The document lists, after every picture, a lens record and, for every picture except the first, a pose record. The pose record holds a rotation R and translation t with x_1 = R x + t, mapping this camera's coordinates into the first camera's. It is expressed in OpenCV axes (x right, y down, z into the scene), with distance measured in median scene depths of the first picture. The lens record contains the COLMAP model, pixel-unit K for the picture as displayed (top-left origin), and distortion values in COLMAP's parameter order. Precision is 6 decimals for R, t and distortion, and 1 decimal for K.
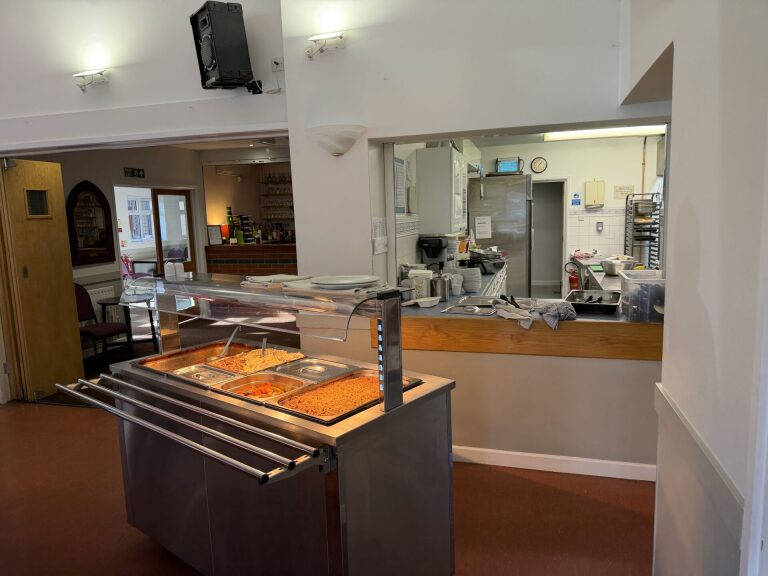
lens RADIAL K [[539.2, 0, 384.7], [0, 539.2, 287.6], [0, 0, 1]] dist [0.001547, -0.006035]
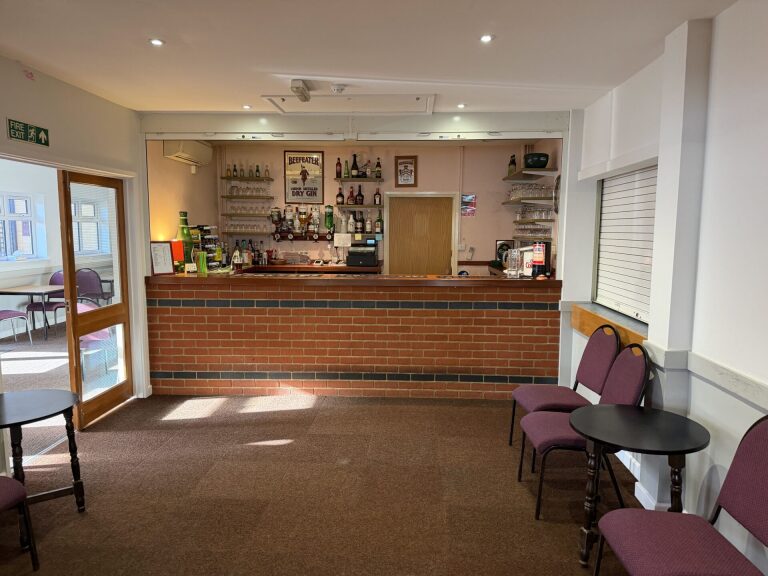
lens RADIAL K [[539.2, 0, 381.1], [0, 539.2, 284.7], [0, 0, 1]] dist [0.001547, -0.006035]
pose [[0.976336, 0.010923, 0.215985, -0.195363], [-0.002826, 0.999283, -0.037761, -0.043406], [-0.216243, 0.036257, 0.975666, 0.348372]]
